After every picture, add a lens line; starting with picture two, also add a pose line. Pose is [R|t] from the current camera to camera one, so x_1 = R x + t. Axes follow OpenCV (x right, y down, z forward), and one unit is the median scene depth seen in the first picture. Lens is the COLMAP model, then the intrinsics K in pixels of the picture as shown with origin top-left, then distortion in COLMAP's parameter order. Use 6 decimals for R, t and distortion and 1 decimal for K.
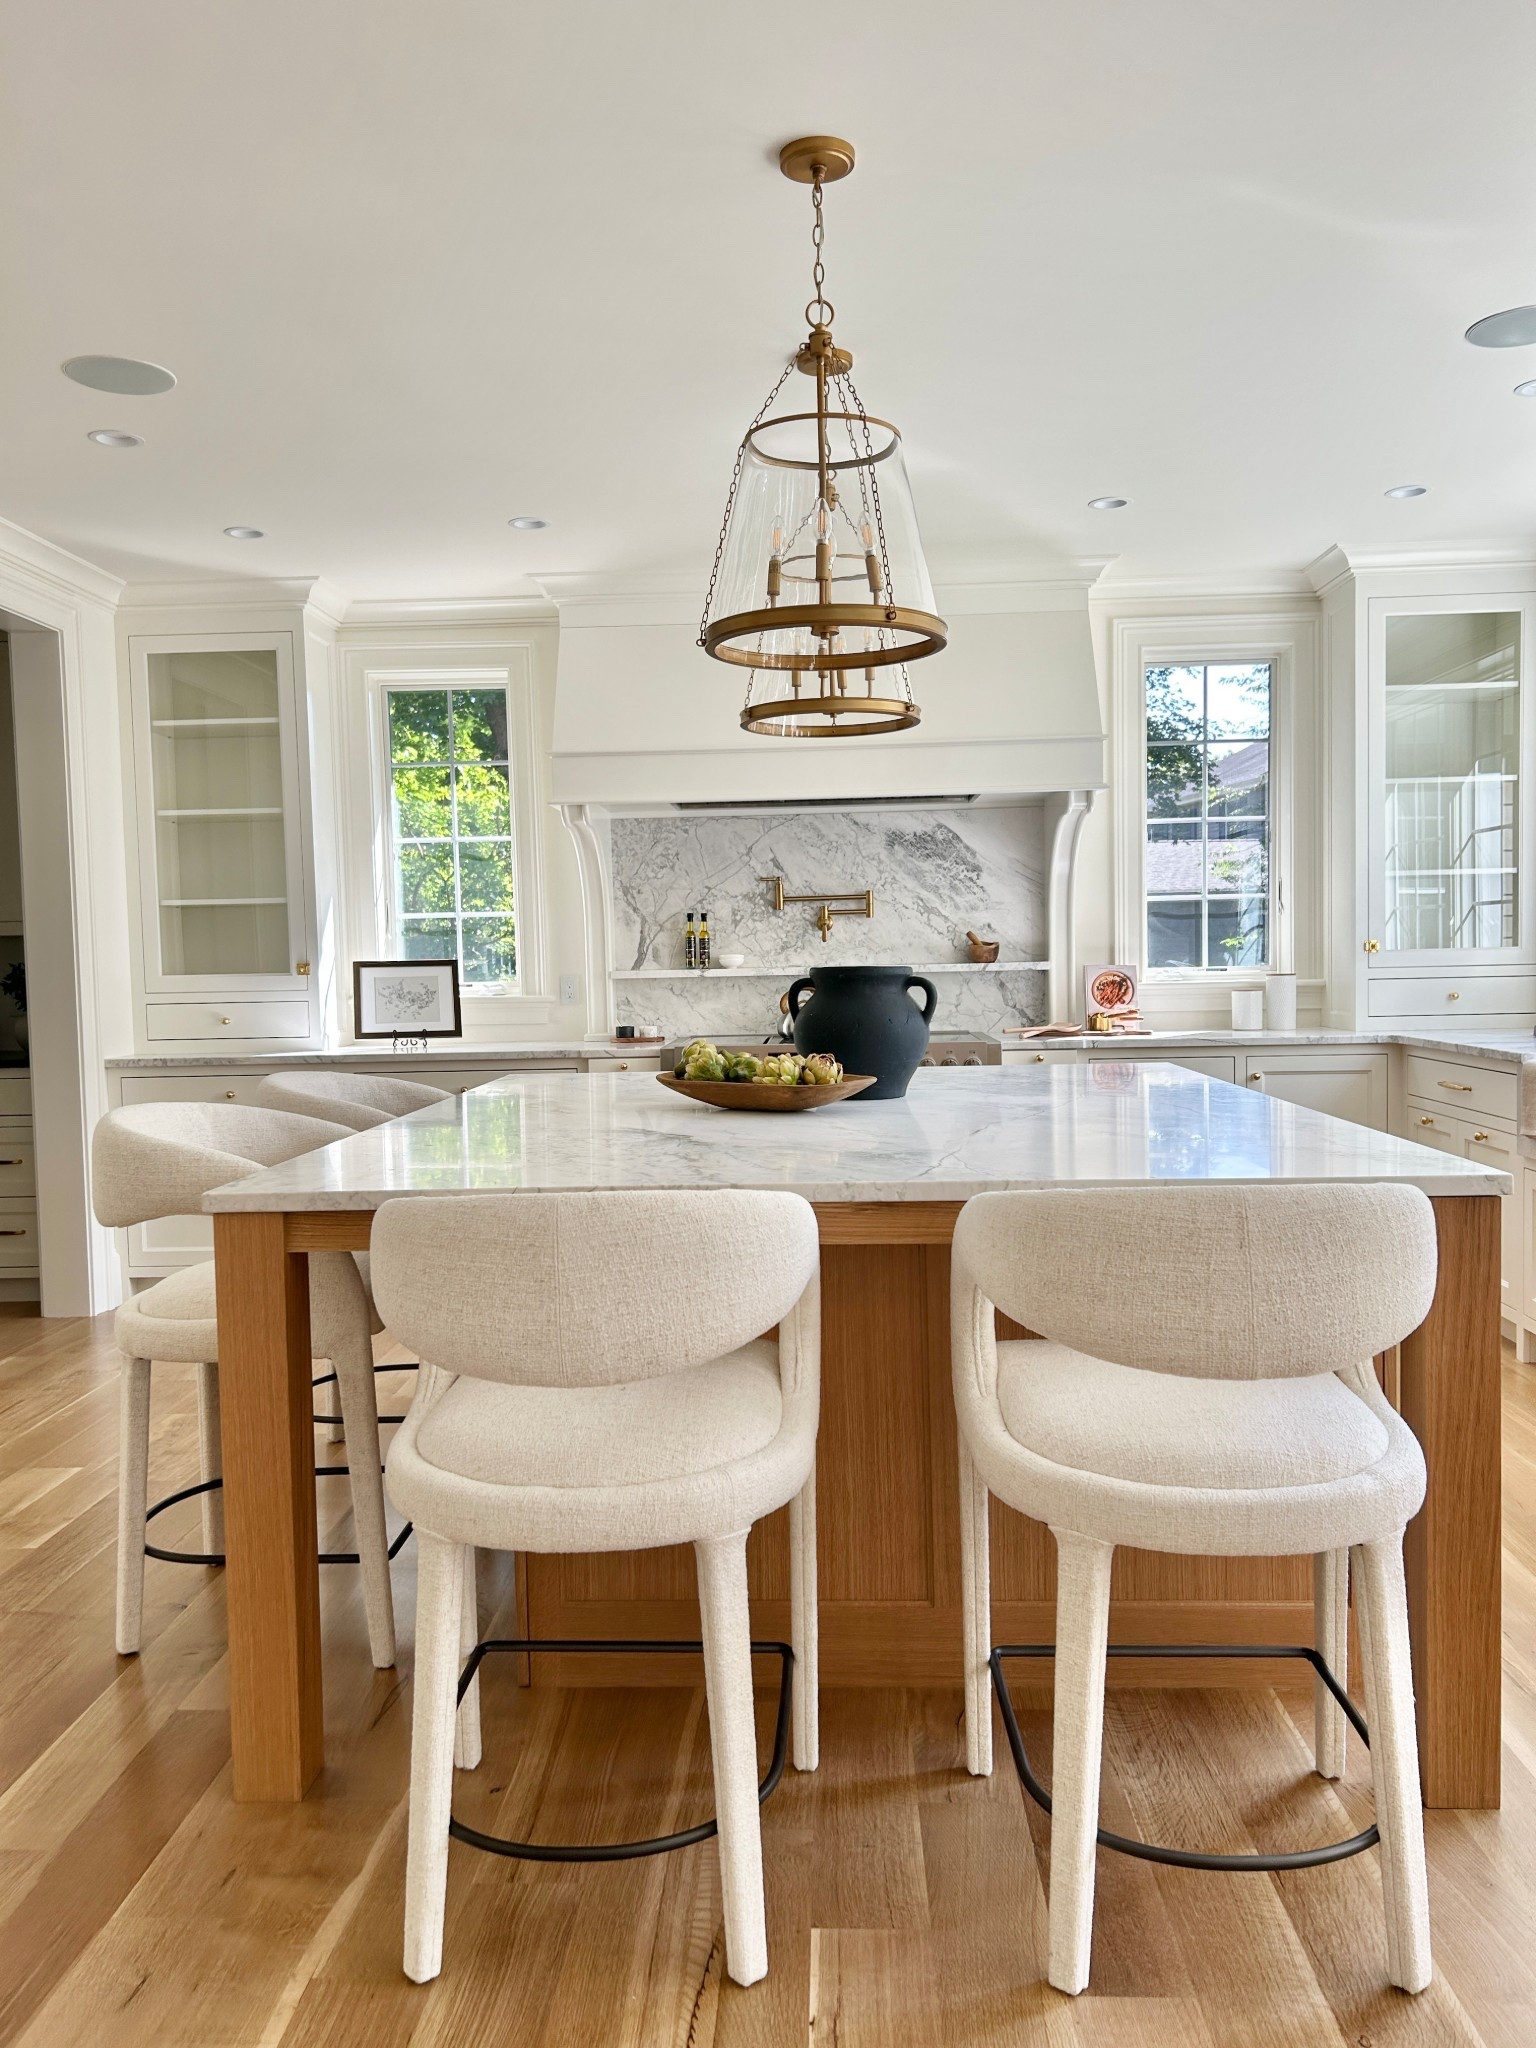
lens RADIAL K [[1512.4, 0, 768.0], [0, 1512.4, 1024.0], [0, 0, 1]] dist [0.196120, -0.549434]
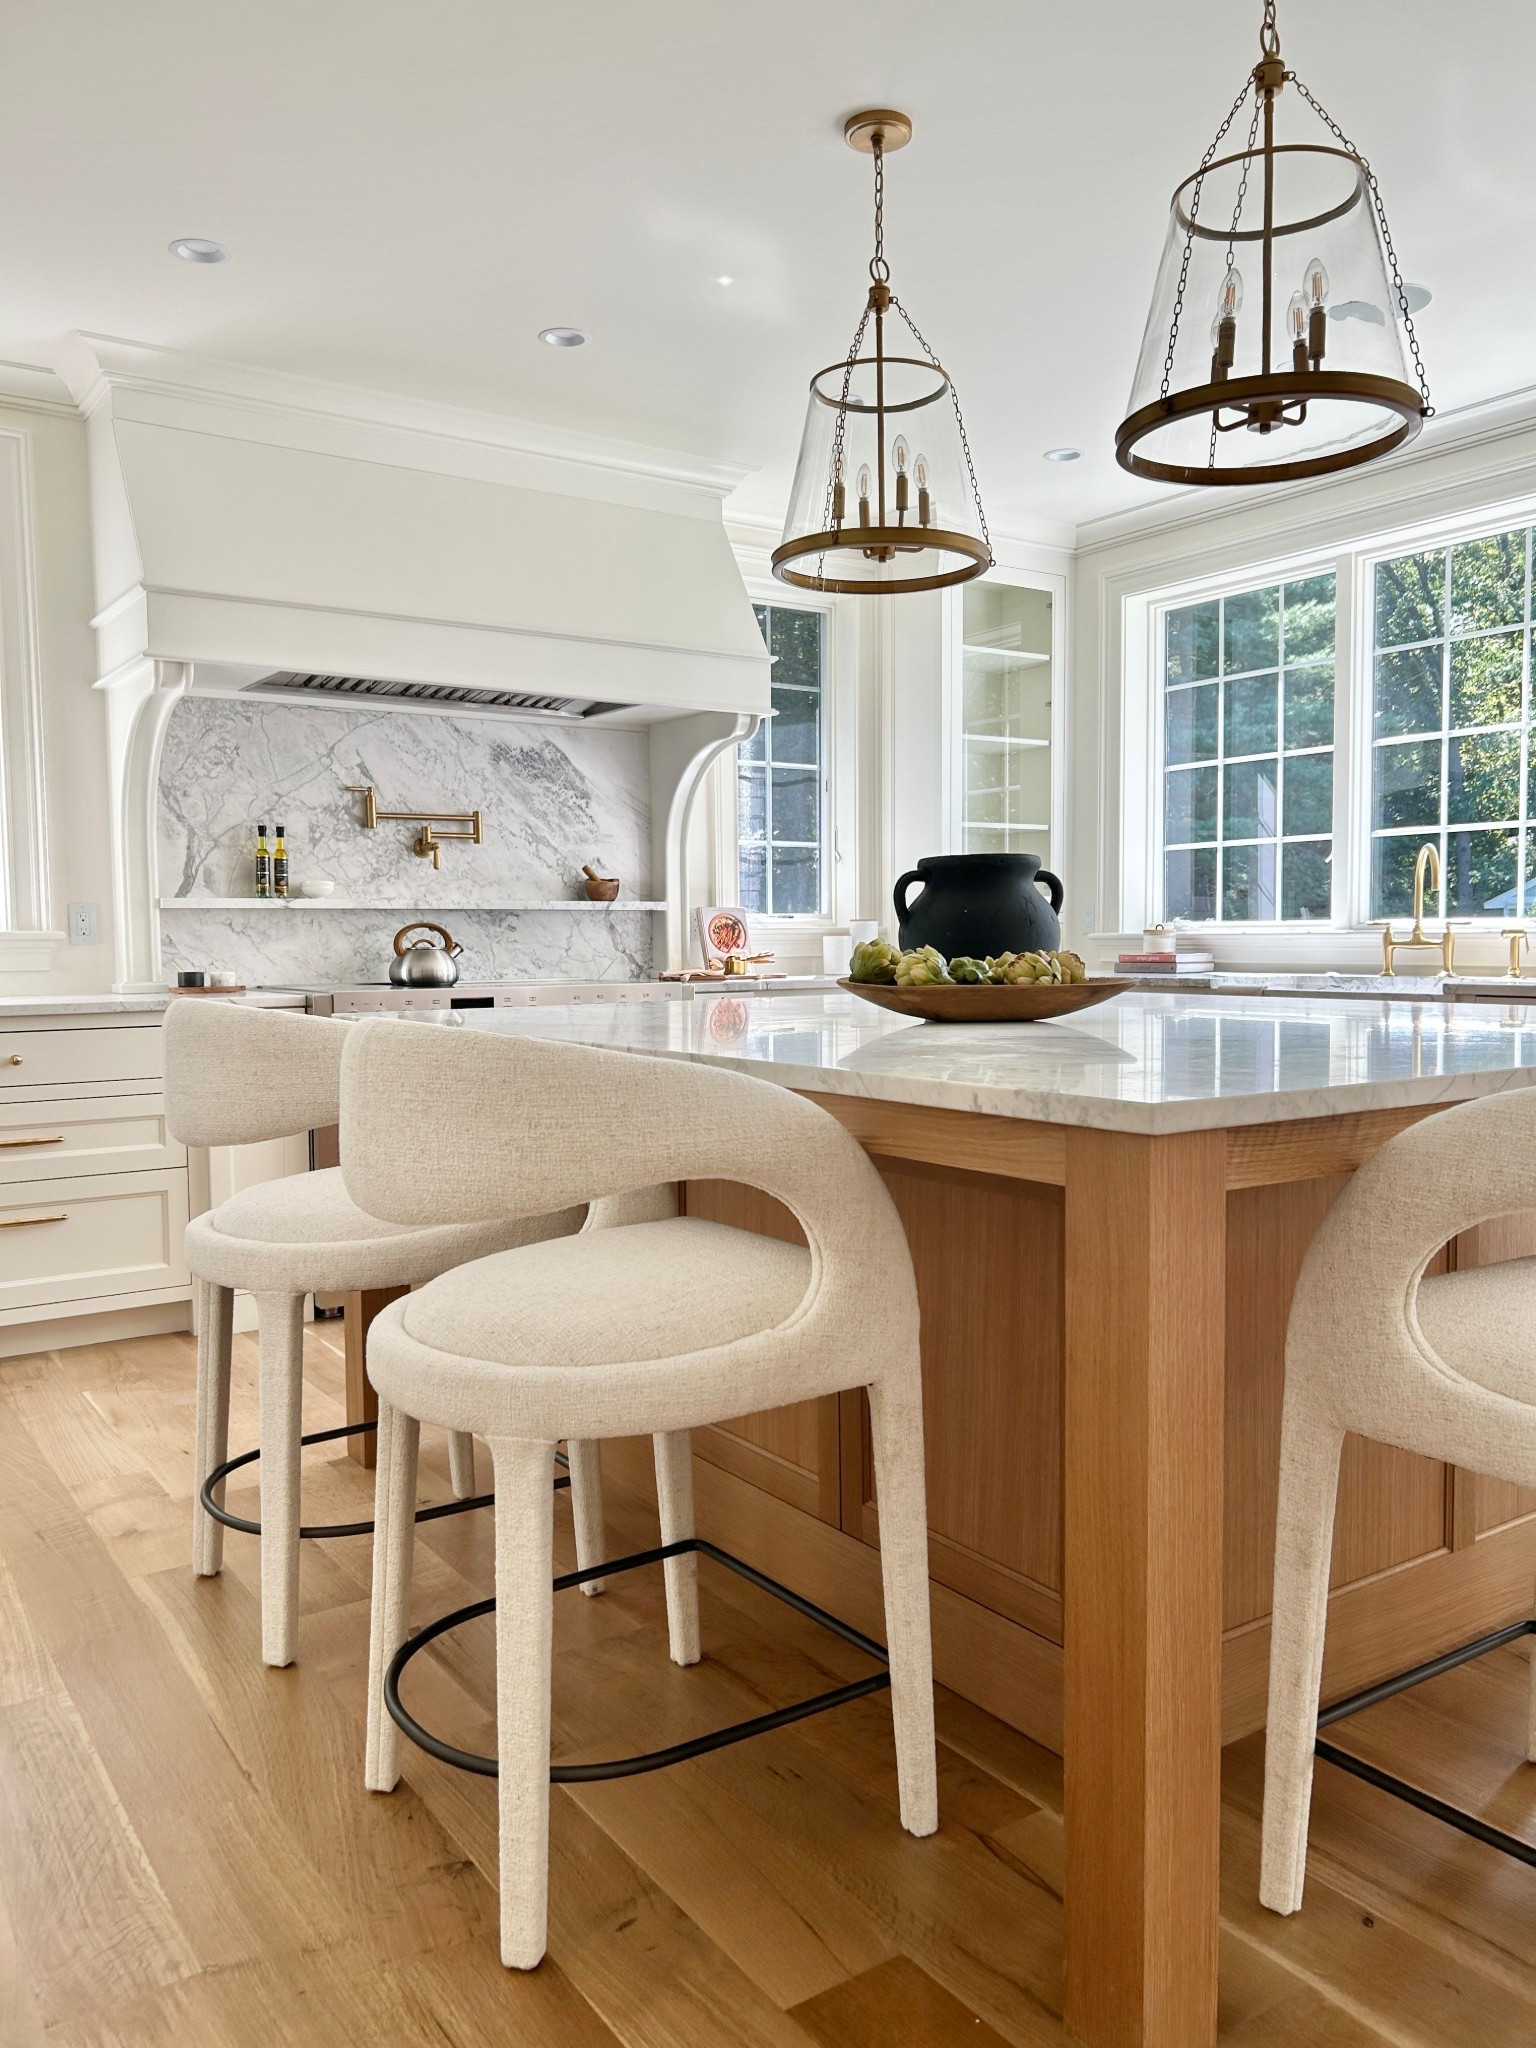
lens RADIAL K [[1515.6, 0, 768.0], [0, 1515.6, 1024.0], [0, 0, 1]] dist [0.044450, -0.058082]
pose [[0.798071, -0.019745, 0.602240, -0.313183], [0.019615, 0.999785, 0.006785, 0.027213], [-0.602244, 0.006398, 0.798286, 0.229073]]
